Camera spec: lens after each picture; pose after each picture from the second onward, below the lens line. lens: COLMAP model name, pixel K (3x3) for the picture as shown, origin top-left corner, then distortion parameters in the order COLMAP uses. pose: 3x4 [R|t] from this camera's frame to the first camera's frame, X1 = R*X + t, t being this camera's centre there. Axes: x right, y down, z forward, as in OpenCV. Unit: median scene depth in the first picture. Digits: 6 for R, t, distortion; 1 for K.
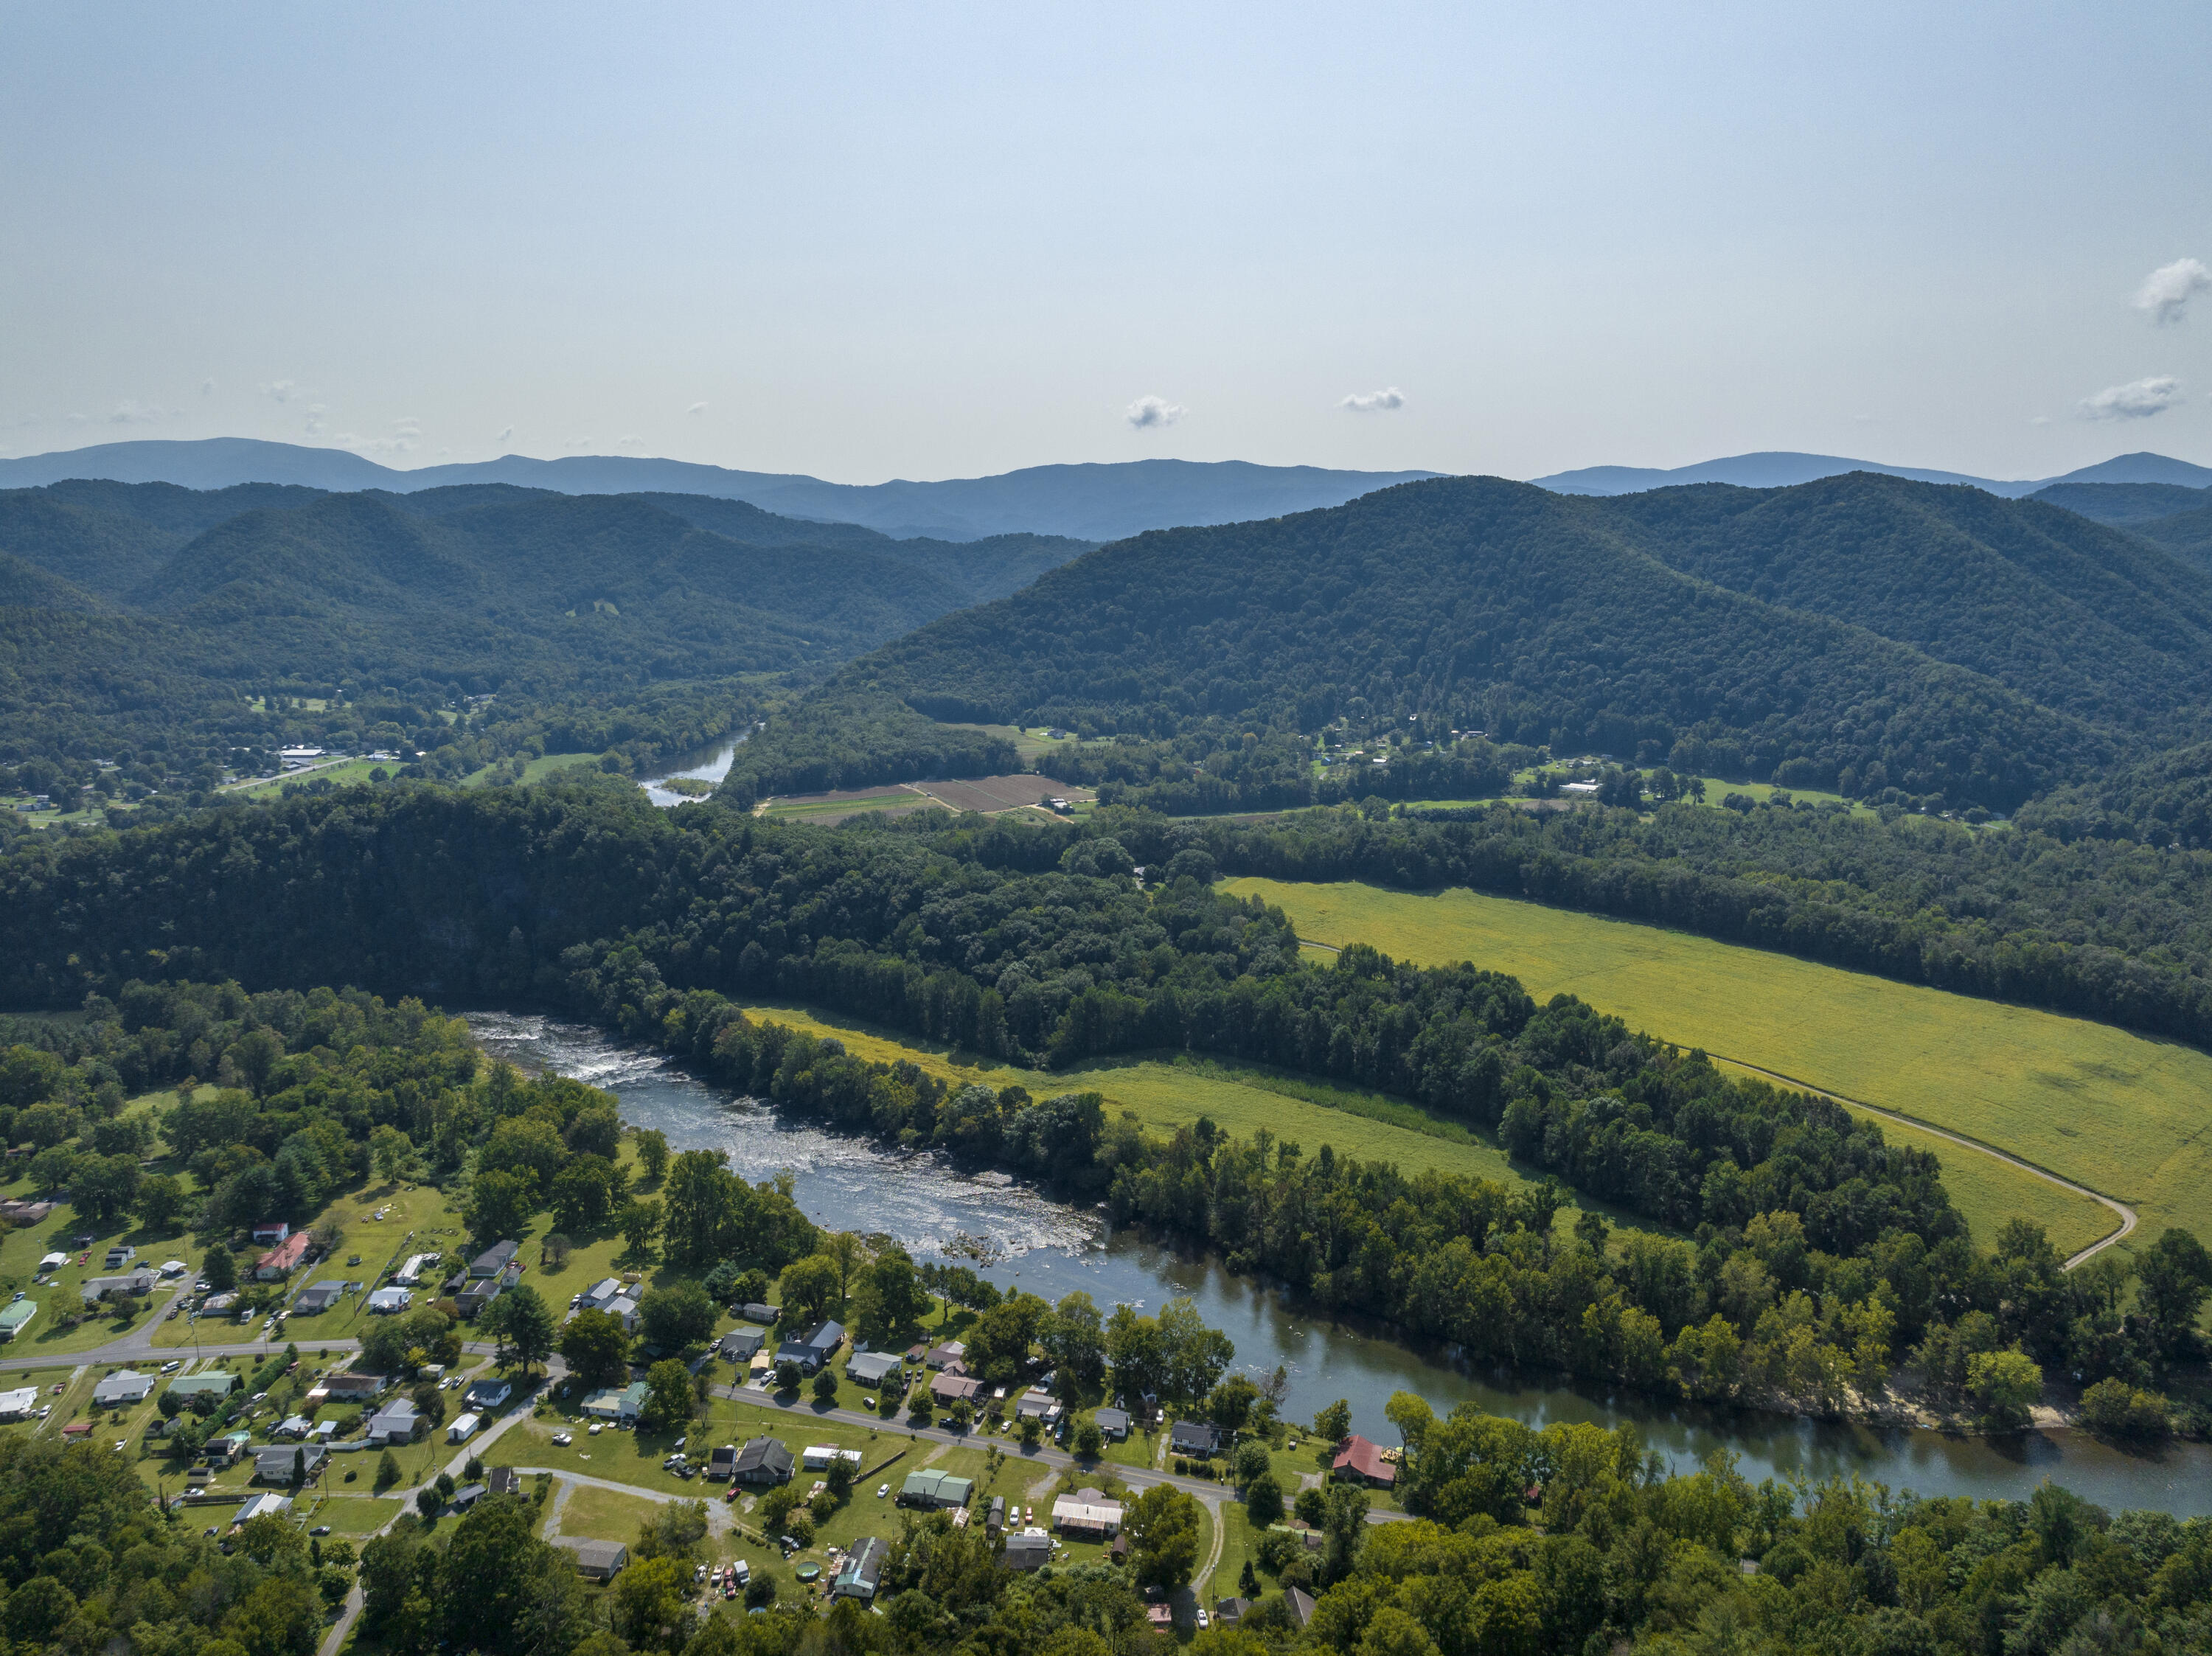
lens RADIAL K [[1556.1, 0, 1104.8], [0, 1556.1, 813.1], [0, 0, 1]] dist [-0.042115, 0.008168]
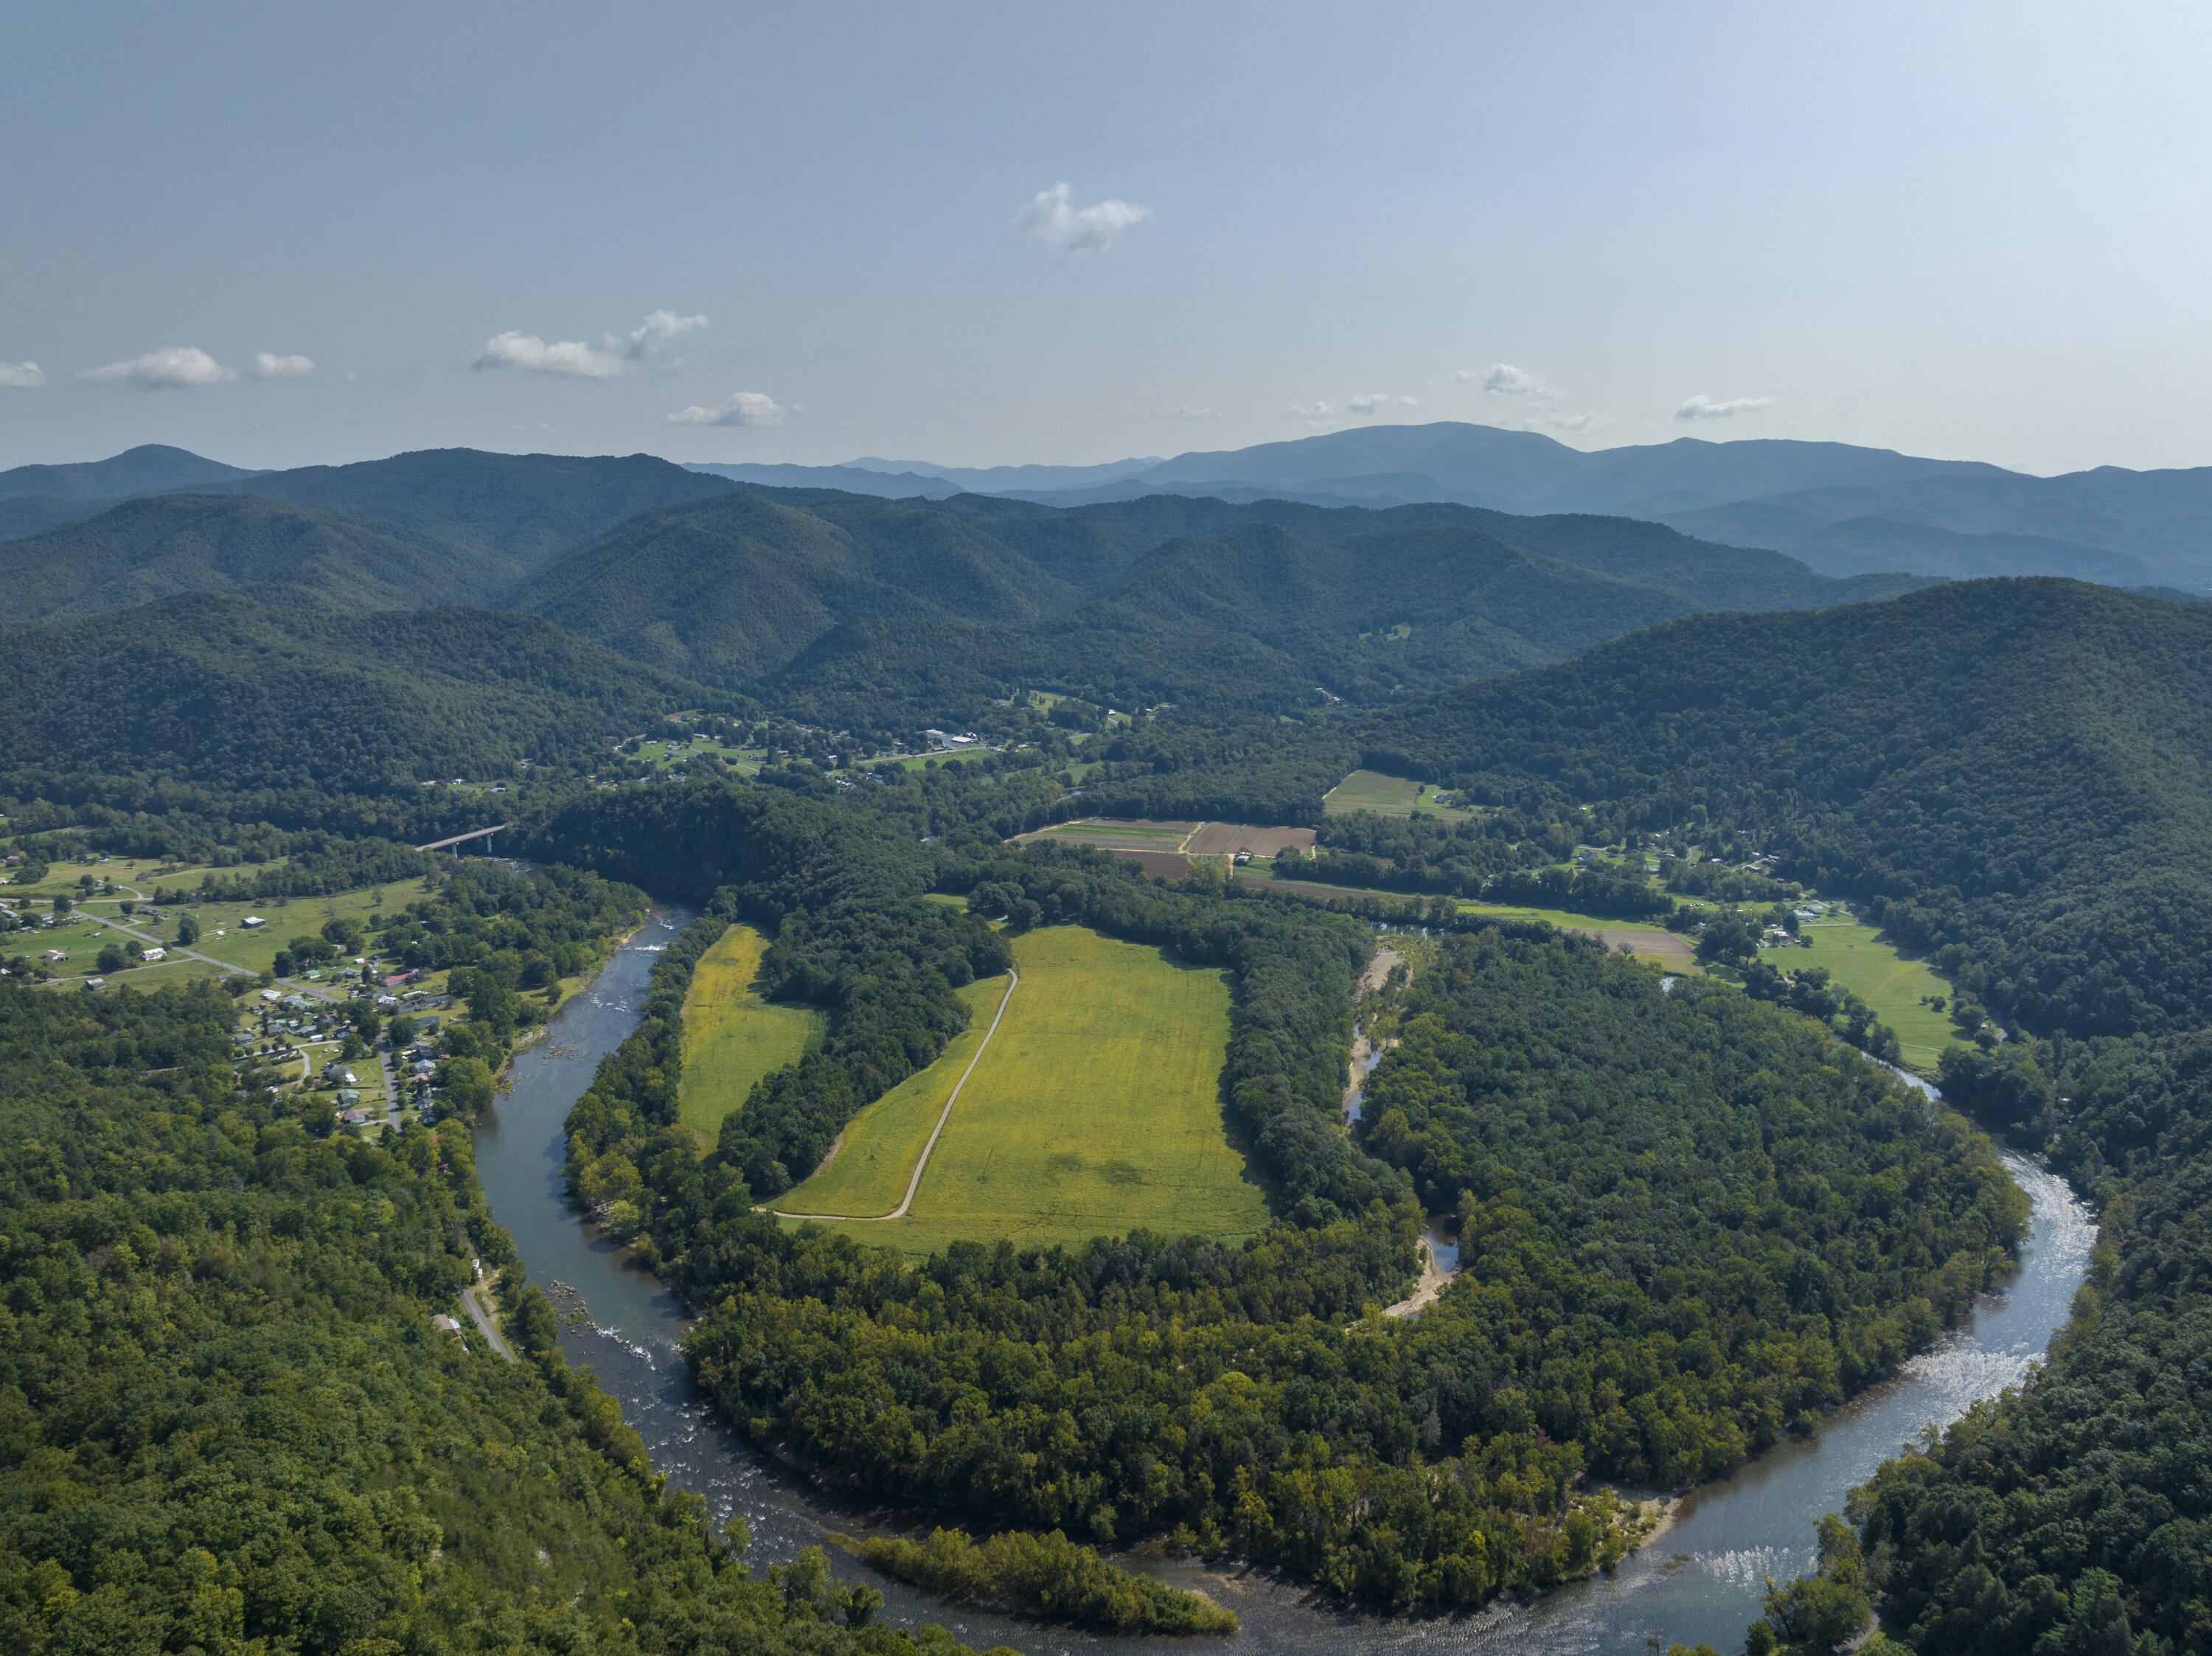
lens RADIAL K [[1556.1, 0, 1107.9], [0, 1556.1, 831.6], [0, 0, 1]] dist [-0.042115, 0.008168]
pose [[0.719231, 0.157711, -0.676634, 0.720363], [-0.134483, 0.987079, 0.087121, -0.117367], [0.681631, 0.028336, 0.731147, -0.015496]]
